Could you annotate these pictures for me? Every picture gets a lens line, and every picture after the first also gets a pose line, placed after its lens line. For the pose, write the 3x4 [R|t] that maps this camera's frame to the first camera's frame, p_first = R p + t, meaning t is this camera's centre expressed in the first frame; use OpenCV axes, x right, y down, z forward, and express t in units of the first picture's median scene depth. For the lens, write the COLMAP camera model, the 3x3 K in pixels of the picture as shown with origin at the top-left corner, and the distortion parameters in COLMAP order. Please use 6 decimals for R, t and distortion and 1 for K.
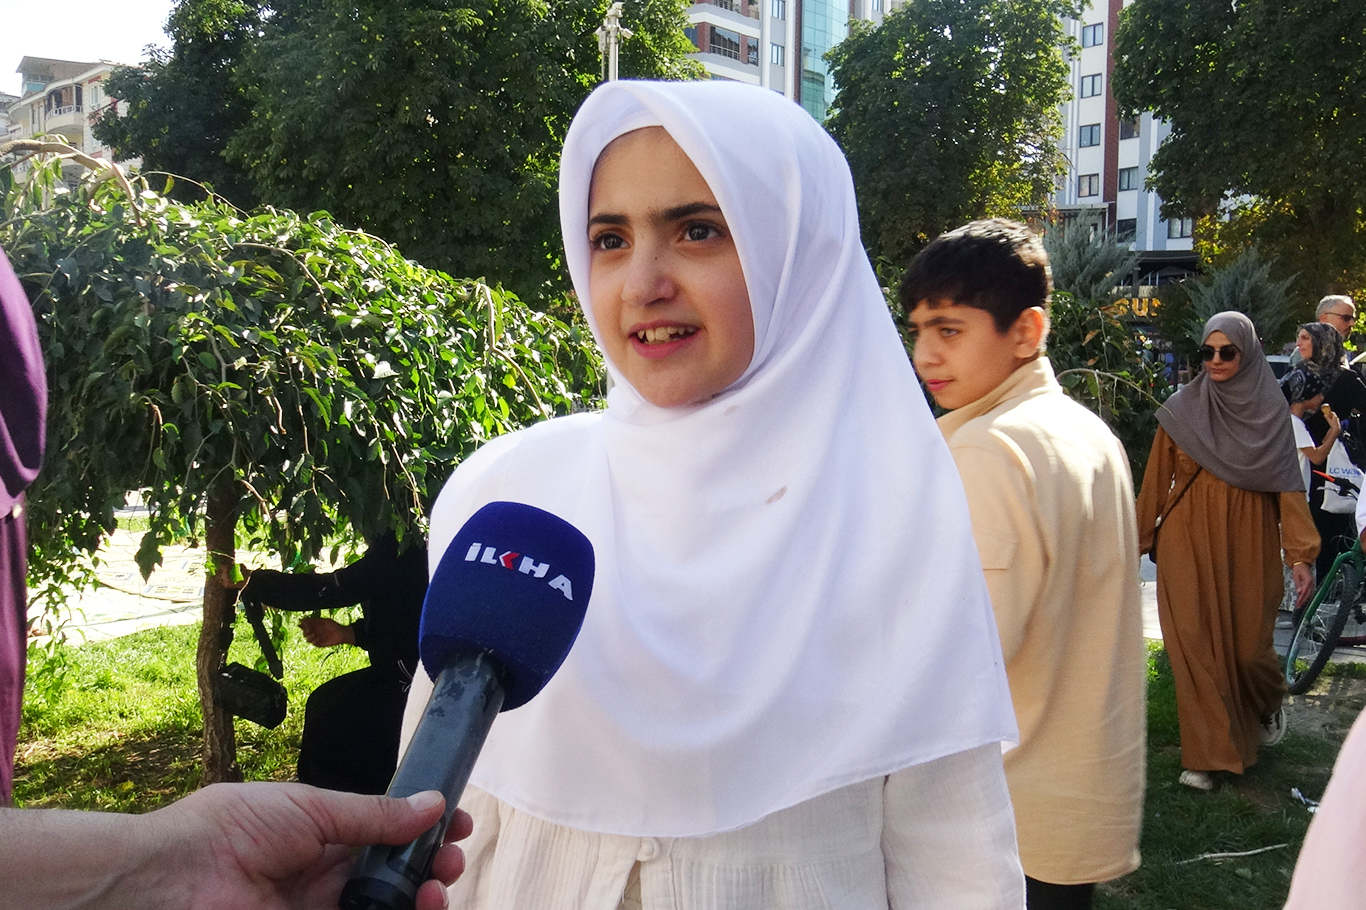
lens RADIAL K [[1563.8, 0, 682.7], [0, 1563.8, 452.2], [0, 0, 1]] dist [0.028790, 0.000000]
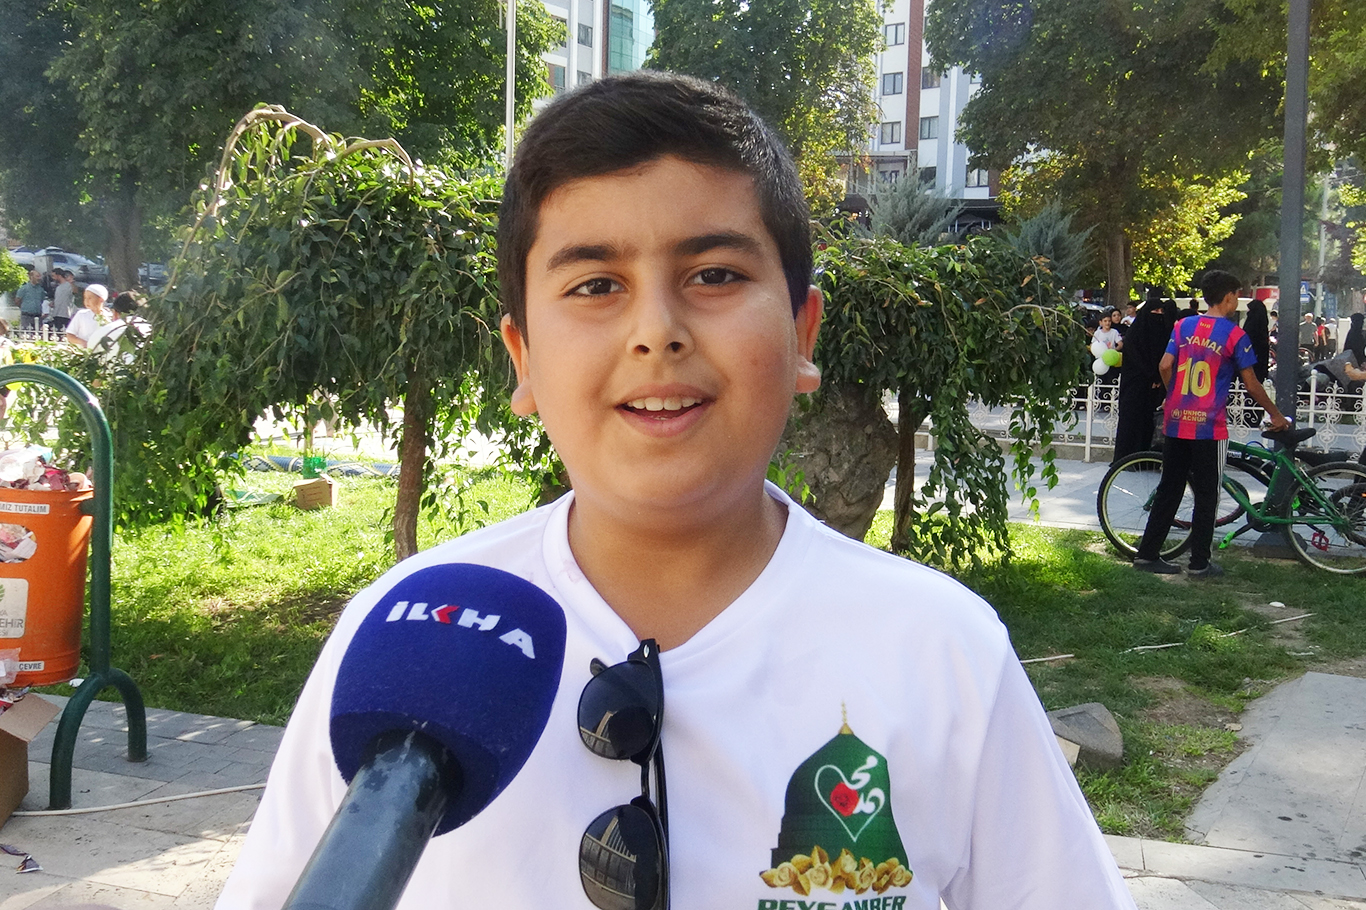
lens RADIAL K [[1768.2, 0, 682.9], [0, 1768.2, 457.1], [0, 0, 1]] dist [0.046084, 0.000000]
pose [[0.983458, -0.001412, 0.181131, -0.100396], [-0.003587, 0.999622, 0.027270, 0.011747], [-0.181101, -0.027468, 0.983081, -0.137512]]
